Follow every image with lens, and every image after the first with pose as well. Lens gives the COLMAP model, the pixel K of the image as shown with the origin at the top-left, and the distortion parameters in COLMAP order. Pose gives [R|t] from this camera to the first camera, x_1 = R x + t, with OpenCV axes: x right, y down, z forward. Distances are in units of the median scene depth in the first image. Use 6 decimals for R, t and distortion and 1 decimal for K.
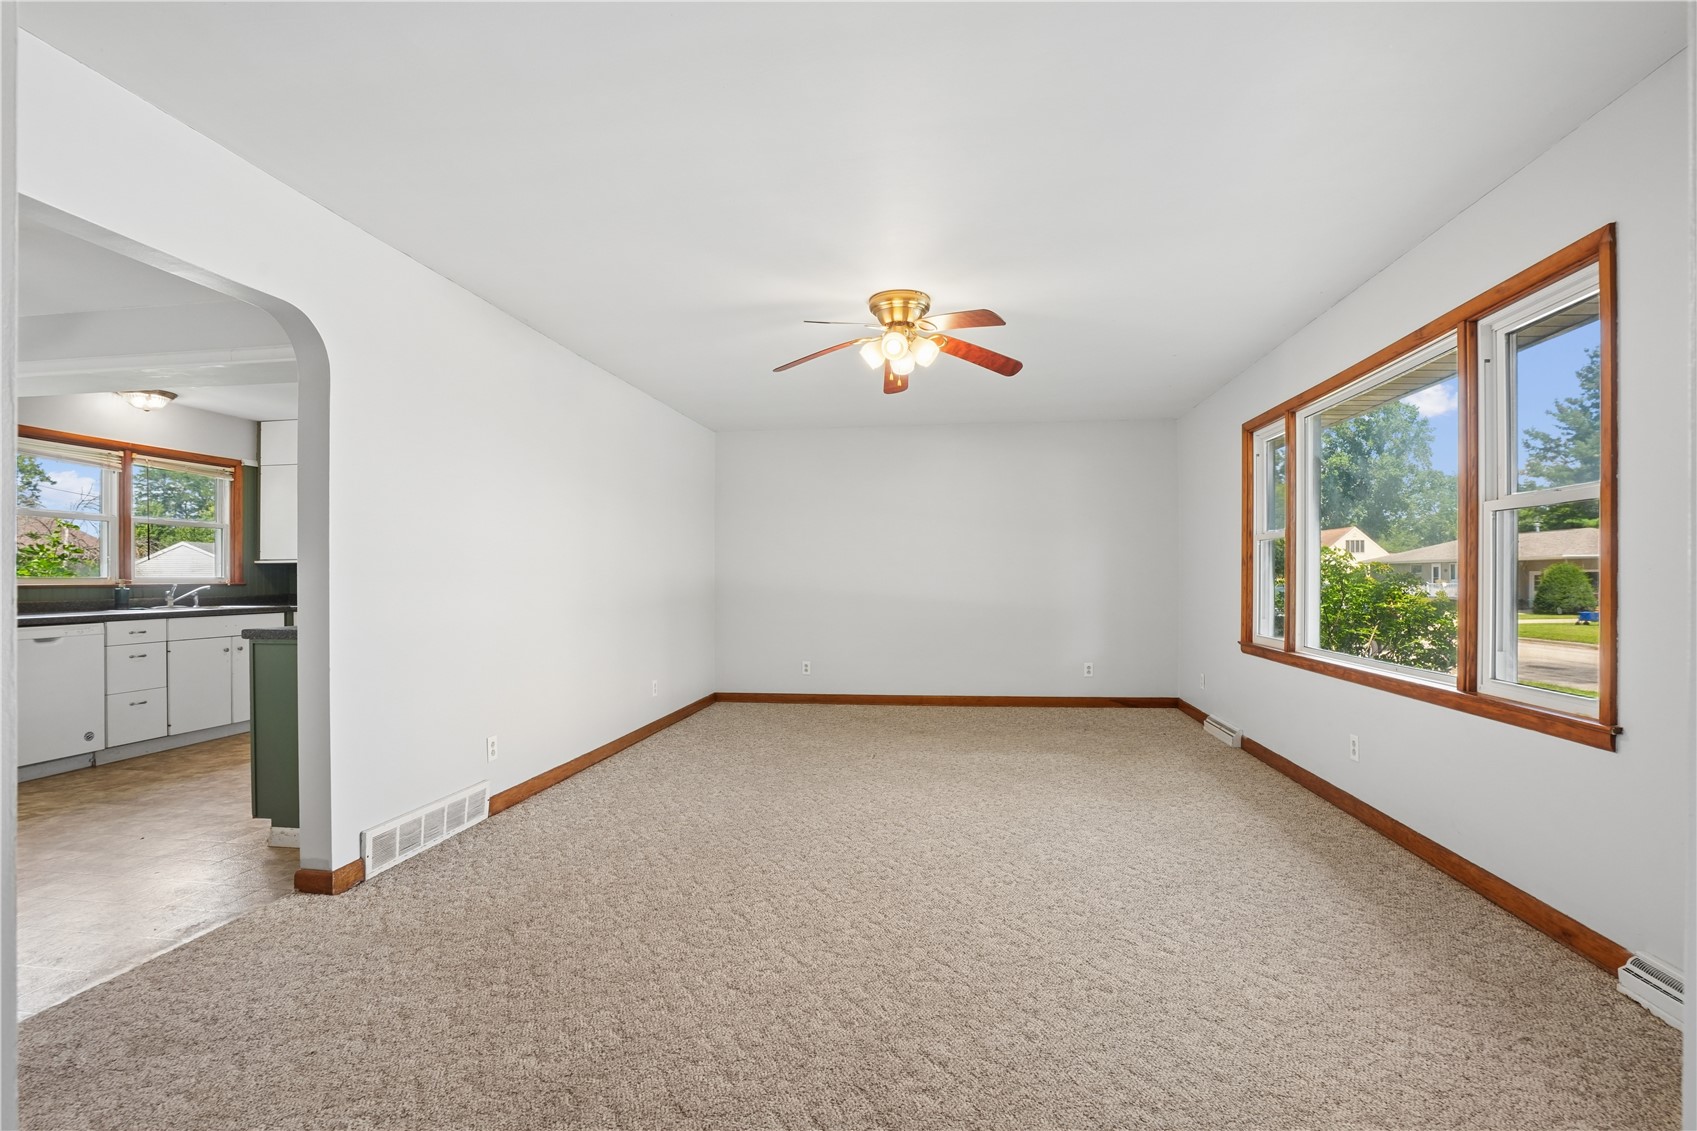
lens RADIAL K [[794.1, 0, 850.8], [0, 794.1, 578.1], [0, 0, 1]] dist [-0.048436, 0.018384]
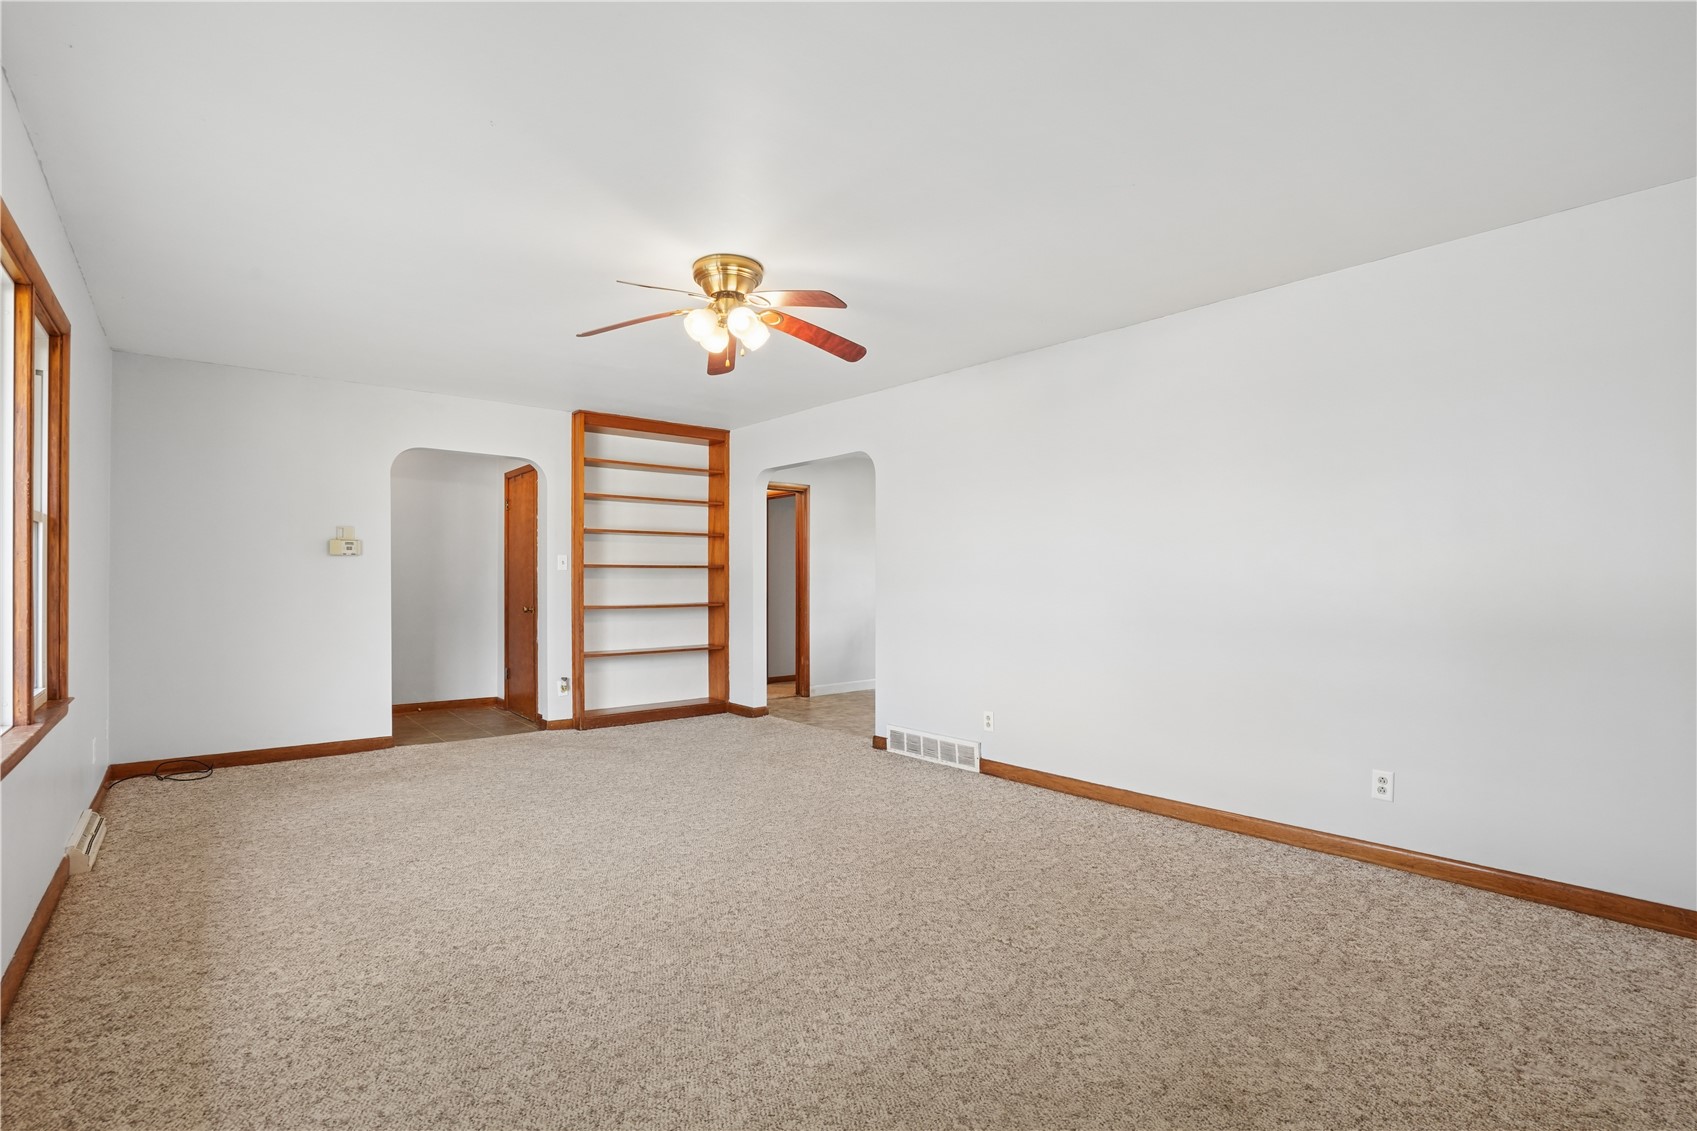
lens RADIAL K [[794.1, 0, 850.8], [0, 794.1, 578.1], [0, 0, 1]] dist [-0.048436, 0.018384]
pose [[-0.669458, -0.000279, -0.742850, 0.759153], [0.002555, 0.999993, -0.002679, -0.006785], [0.742846, -0.003691, -0.669452, 2.070534]]
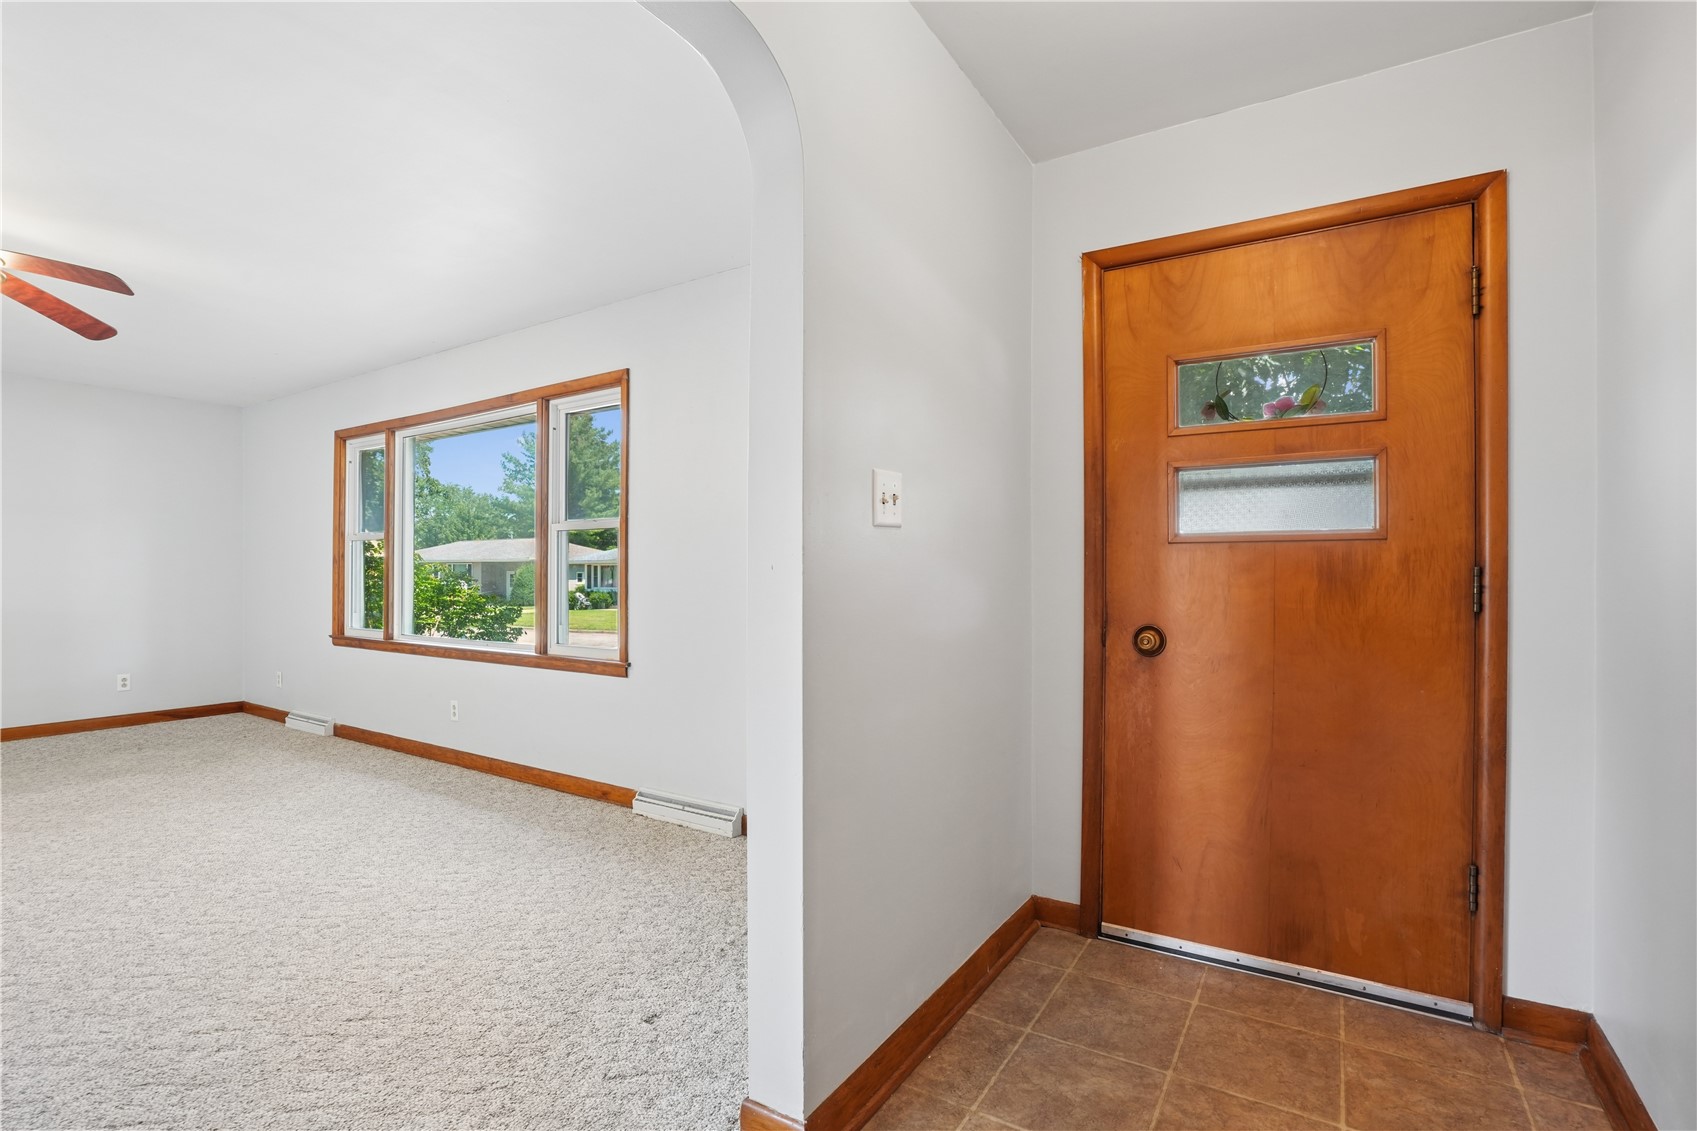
lens RADIAL K [[794.1, 0, 850.8], [0, 794.1, 578.1], [0, 0, 1]] dist [-0.048436, 0.018384]
pose [[0.418570, 0.000539, 0.908184, -0.283673], [-0.002795, 0.999996, 0.000695, 0.001263], [-0.908180, -0.002829, 0.418570, -0.132661]]
